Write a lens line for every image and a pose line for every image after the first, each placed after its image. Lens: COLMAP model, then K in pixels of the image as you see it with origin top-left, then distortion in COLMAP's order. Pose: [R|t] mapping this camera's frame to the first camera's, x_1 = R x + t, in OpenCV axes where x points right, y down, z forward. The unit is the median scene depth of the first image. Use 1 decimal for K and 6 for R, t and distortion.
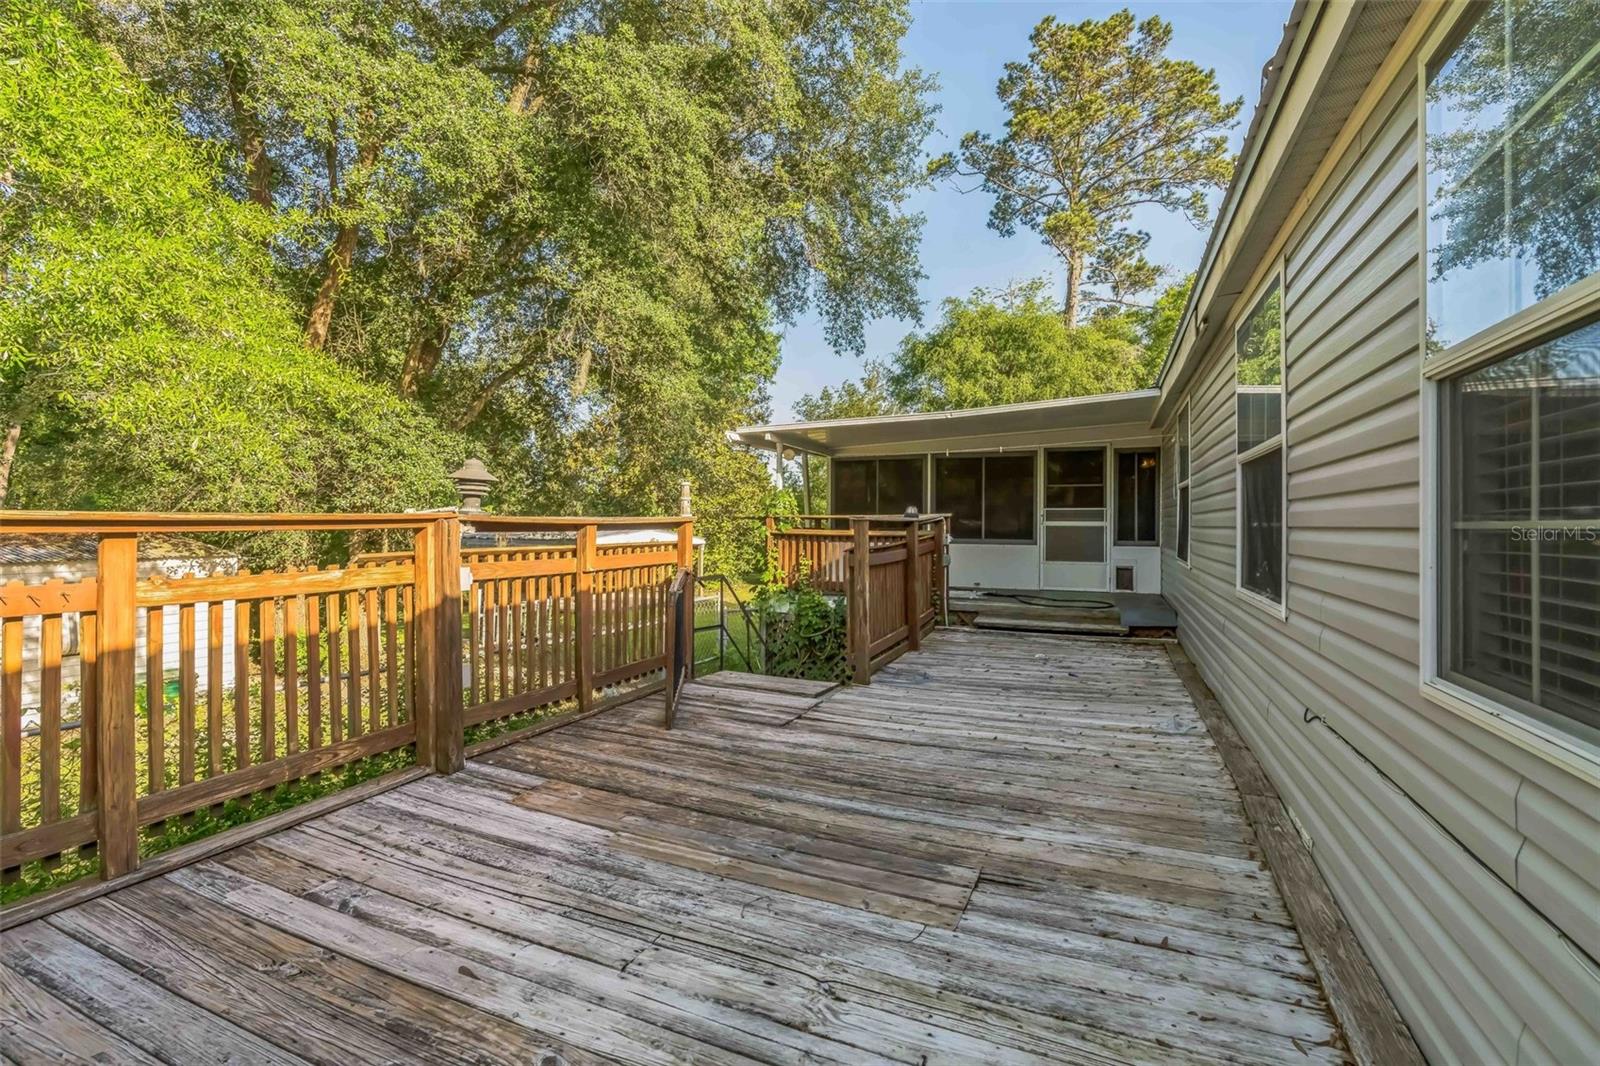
lens RADIAL K [[732.2, 0, 799.9], [0, 732.2, 528.7], [0, 0, 1]] dist [-0.010537, 0.000181]
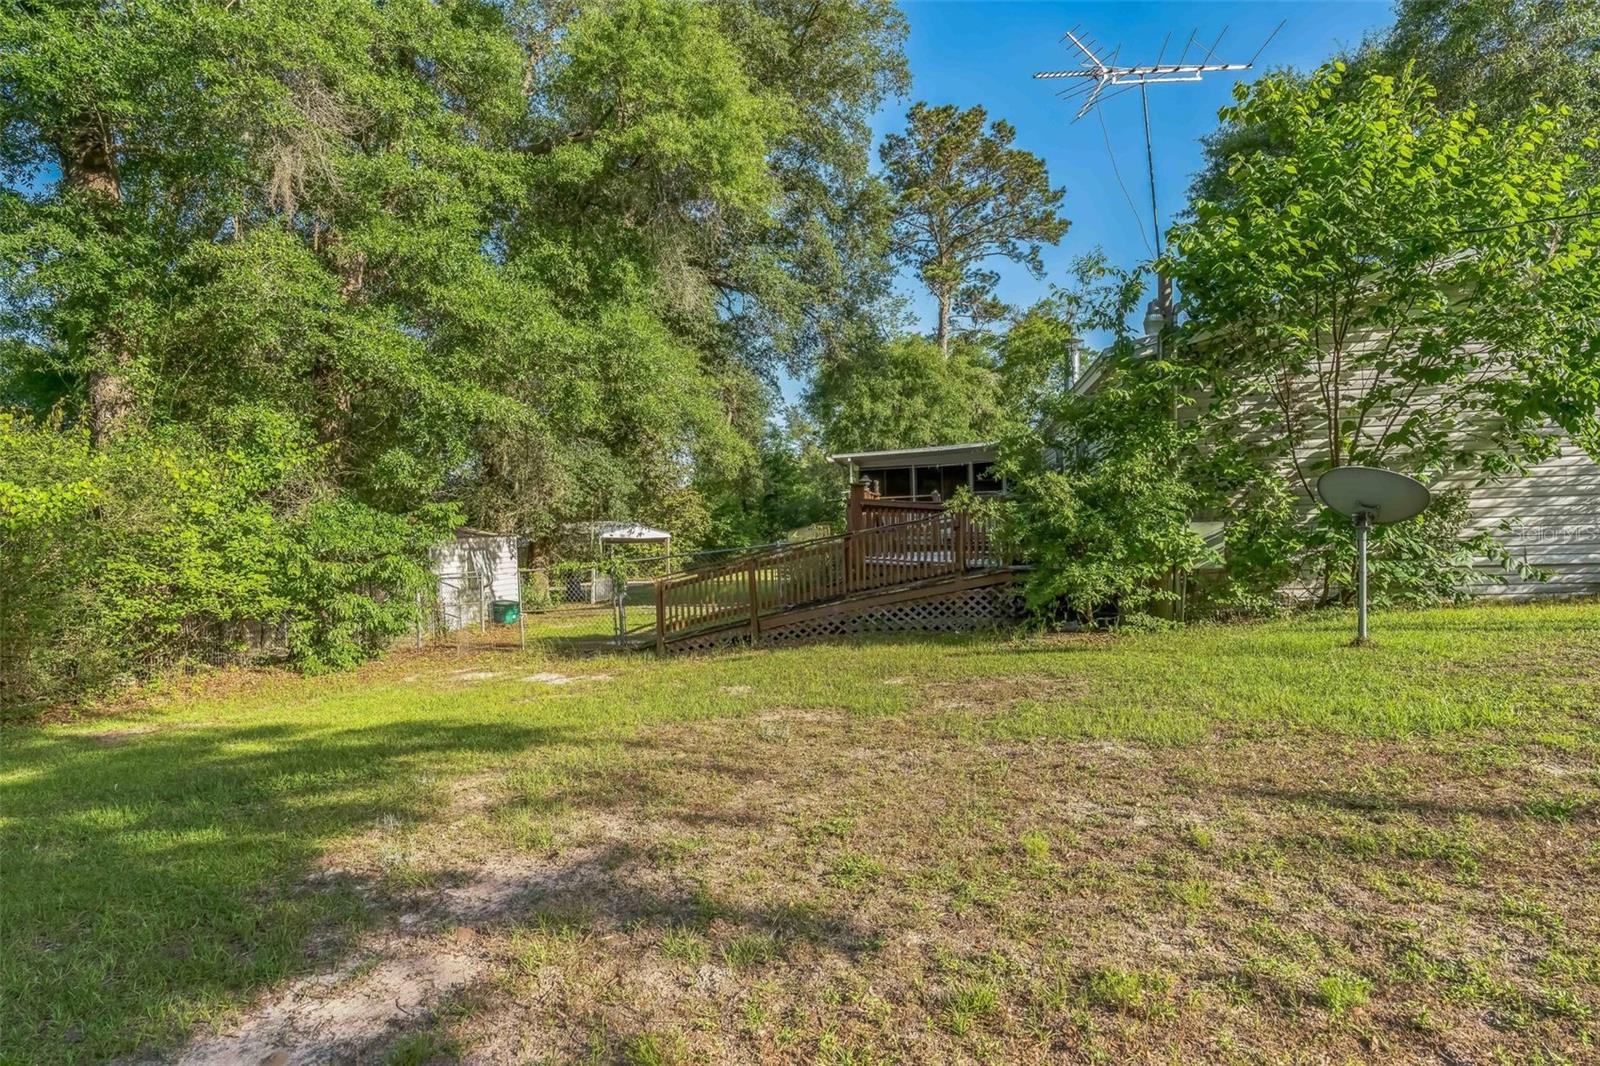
lens RADIAL K [[849.6, 0, 799.8], [0, 849.6, 532.3], [0, 0, 1]] dist [-0.006174, 0.000098]
pose [[0.973521, -0.029658, 0.226667, -0.201748], [0.030637, 0.999530, -0.000801, 0.019803], [-0.226537, 0.007724, 0.973972, -0.341799]]
